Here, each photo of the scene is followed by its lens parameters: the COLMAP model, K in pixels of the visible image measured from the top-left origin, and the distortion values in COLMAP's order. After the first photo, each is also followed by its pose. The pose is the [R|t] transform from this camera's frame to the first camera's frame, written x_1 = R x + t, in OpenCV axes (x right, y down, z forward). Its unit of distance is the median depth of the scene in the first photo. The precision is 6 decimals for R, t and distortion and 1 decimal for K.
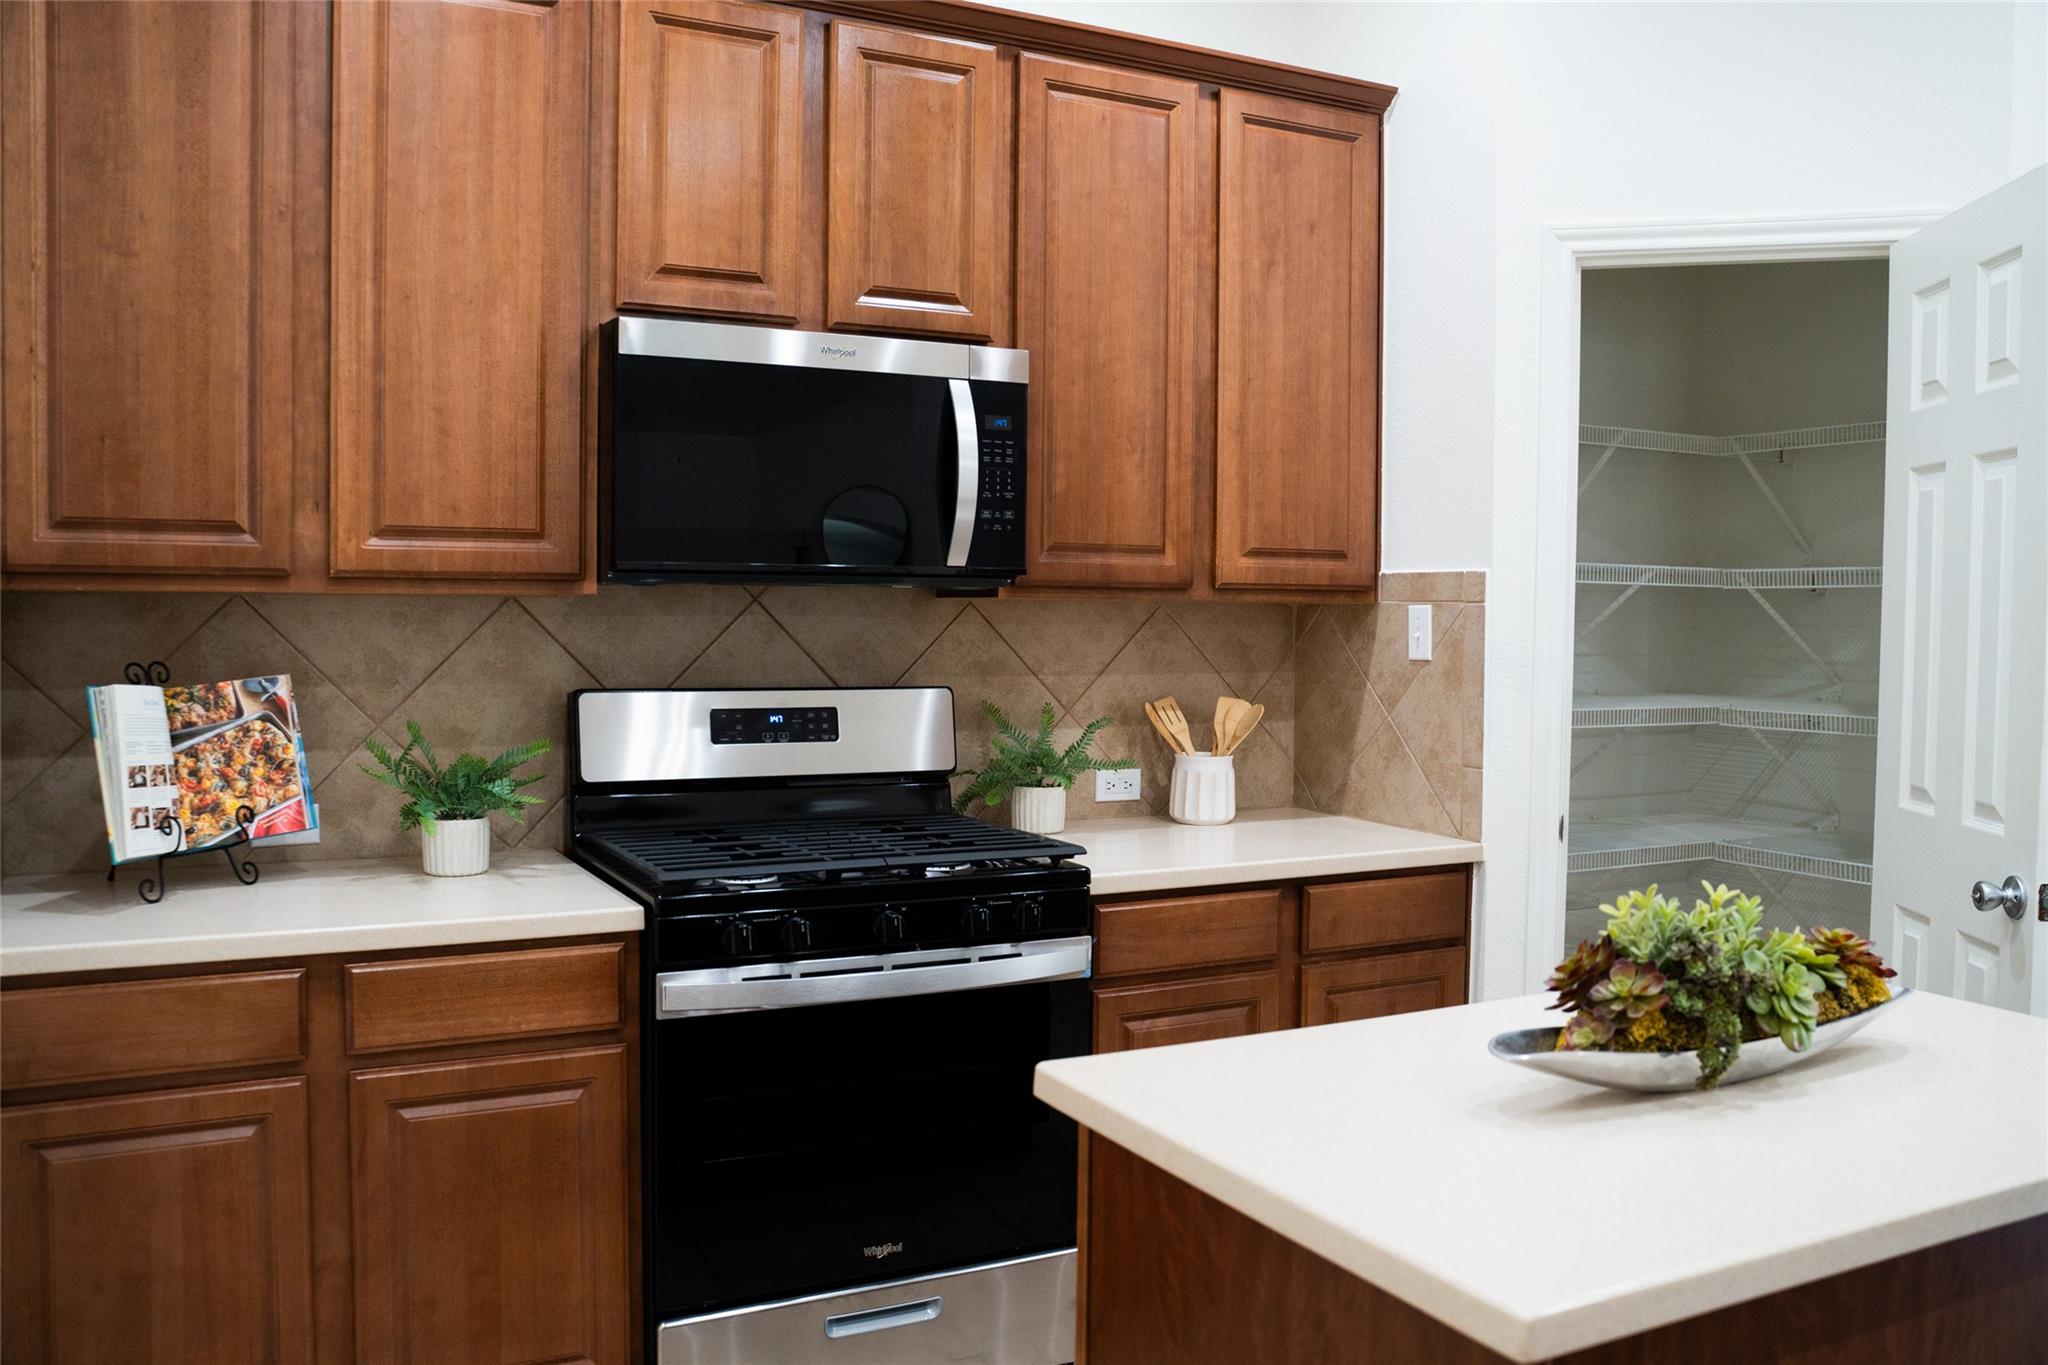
lens RADIAL K [[1629.1, 0, 1023.2], [0, 1629.1, 681.1], [0, 0, 1]] dist [-0.092872, 0.041468]
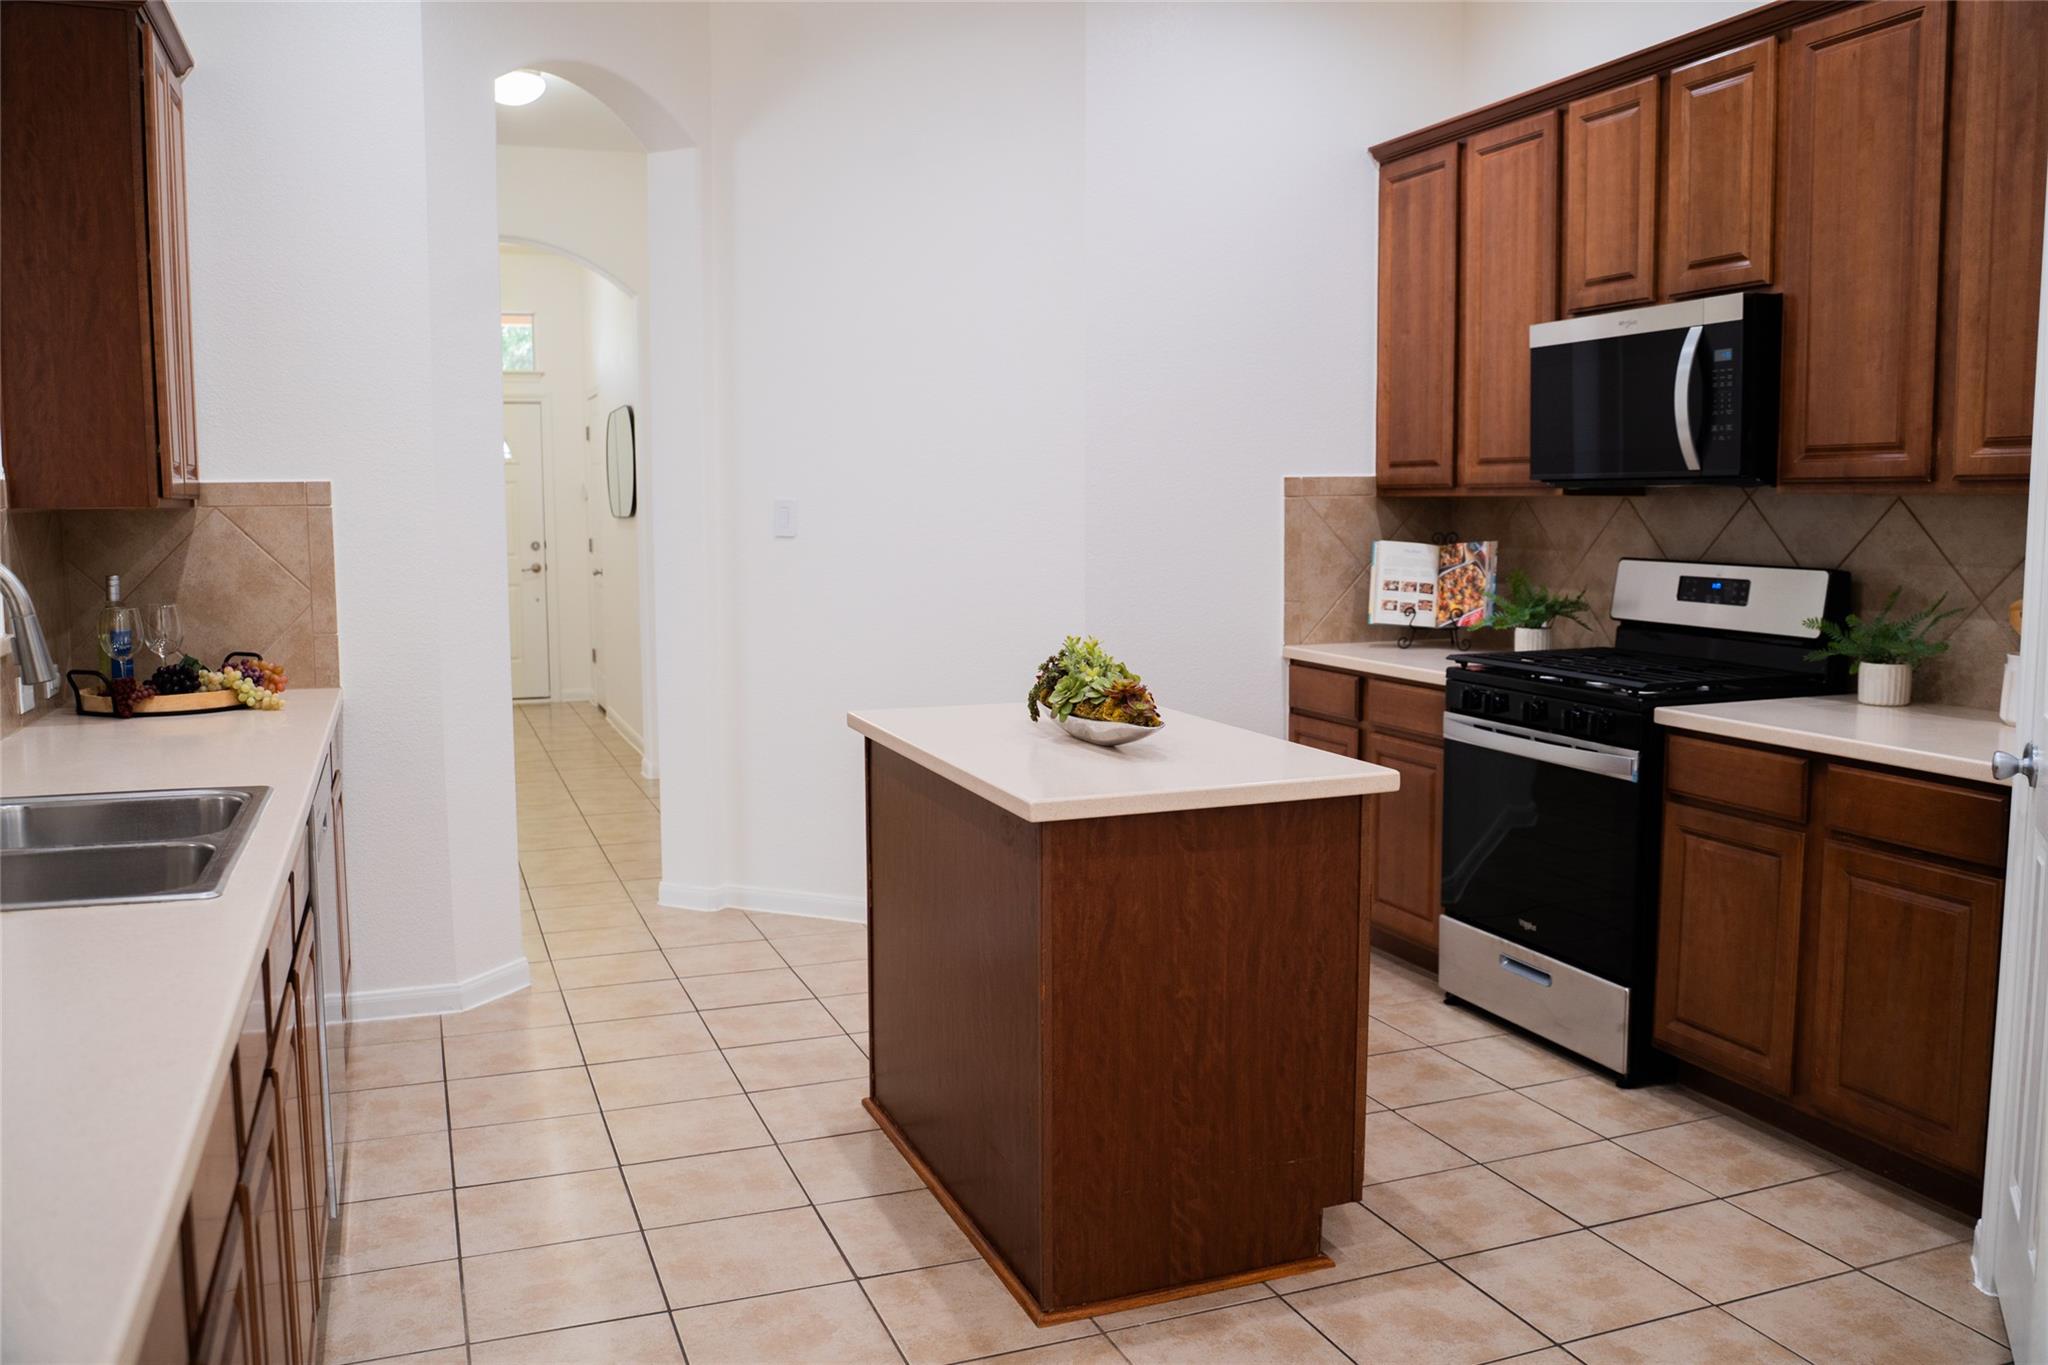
lens RADIAL K [[1629.1, 0, 1022.0], [0, 1629.1, 682.5], [0, 0, 1]] dist [-0.092872, 0.041468]
pose [[-0.121686, 0.100072, -0.987511, 1.393502], [-0.039296, 0.993639, 0.105535, -0.016606], [0.991790, 0.051647, -0.116980, 0.662016]]
